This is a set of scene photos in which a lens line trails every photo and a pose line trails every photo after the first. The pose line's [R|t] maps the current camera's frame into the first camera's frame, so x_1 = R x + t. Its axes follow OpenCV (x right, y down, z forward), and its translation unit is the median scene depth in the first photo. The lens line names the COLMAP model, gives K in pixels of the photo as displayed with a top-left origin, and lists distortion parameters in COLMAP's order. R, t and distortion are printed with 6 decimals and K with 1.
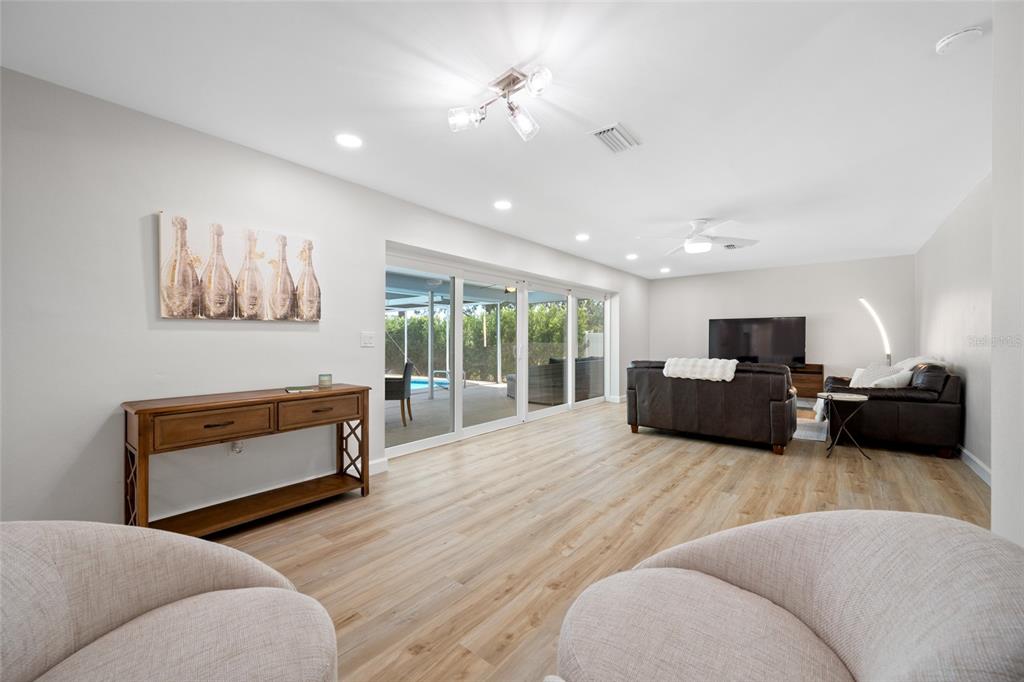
lens RADIAL K [[404.8, 0, 530.5], [0, 404.8, 338.2], [0, 0, 1]] dist [-0.000570, -0.000296]
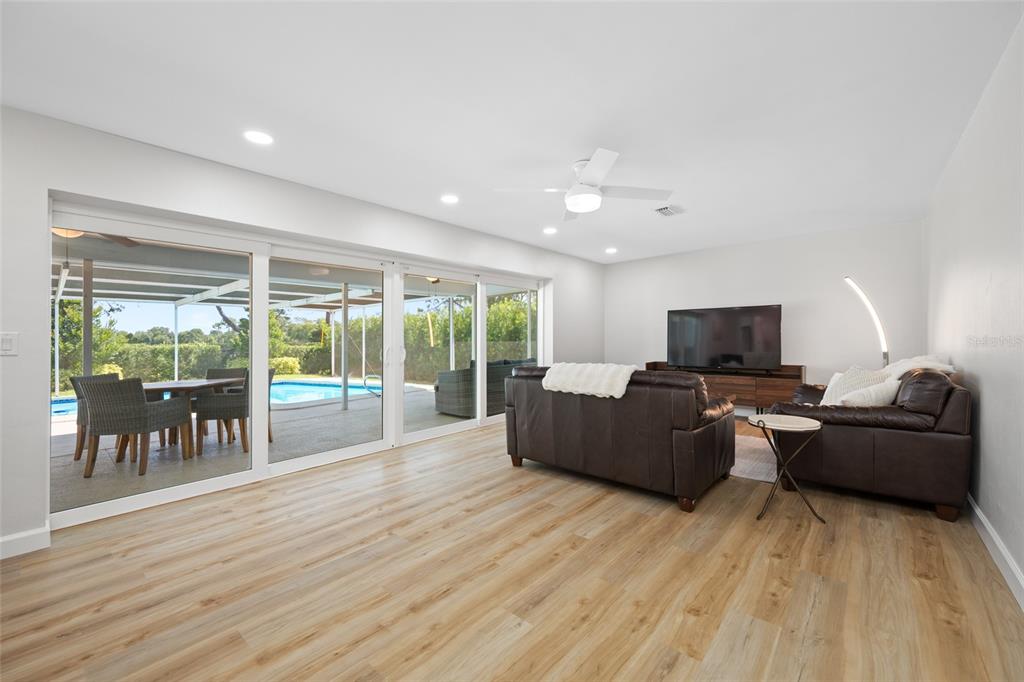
lens RADIAL K [[404.8, 0, 541.3], [0, 404.8, 341.6], [0, 0, 1]] dist [-0.000570, -0.000296]
pose [[0.999450, -0.013222, -0.030415, 0.463533], [0.013651, 0.999810, 0.013936, 0.001796], [0.030225, -0.014344, 0.999440, 0.394931]]
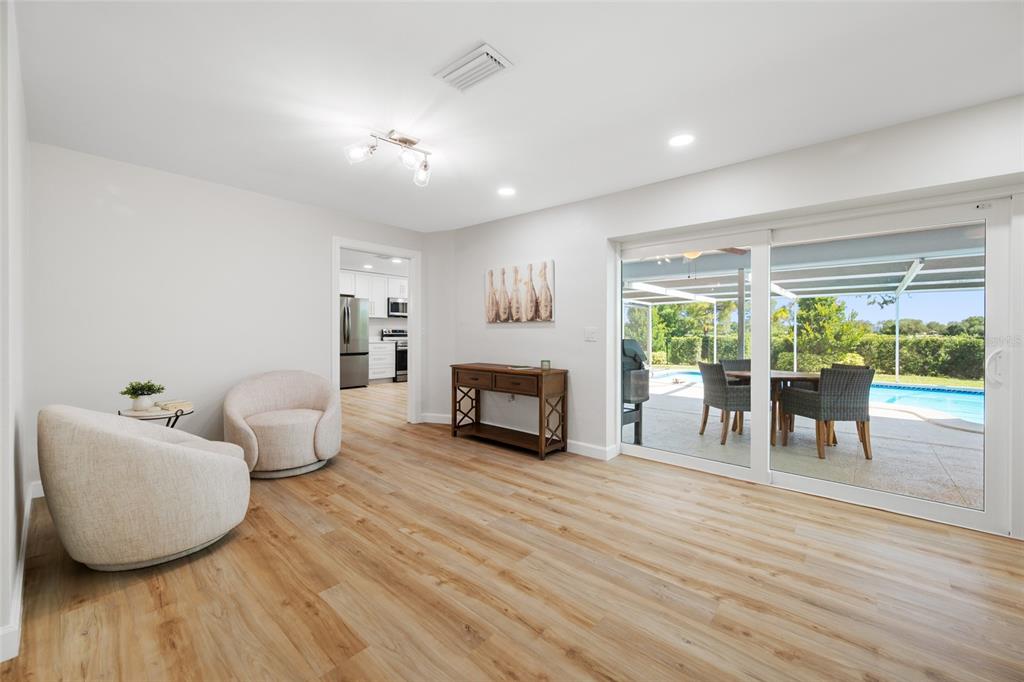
lens RADIAL K [[404.8, 0, 504.6], [0, 404.8, 330.4], [0, 0, 1]] dist [-0.000570, -0.000296]
pose [[-0.078404, -0.003372, -0.996916, 0.717245], [-0.001275, 0.999994, -0.003282, -0.004013], [0.996921, 0.001014, -0.078408, 0.837821]]
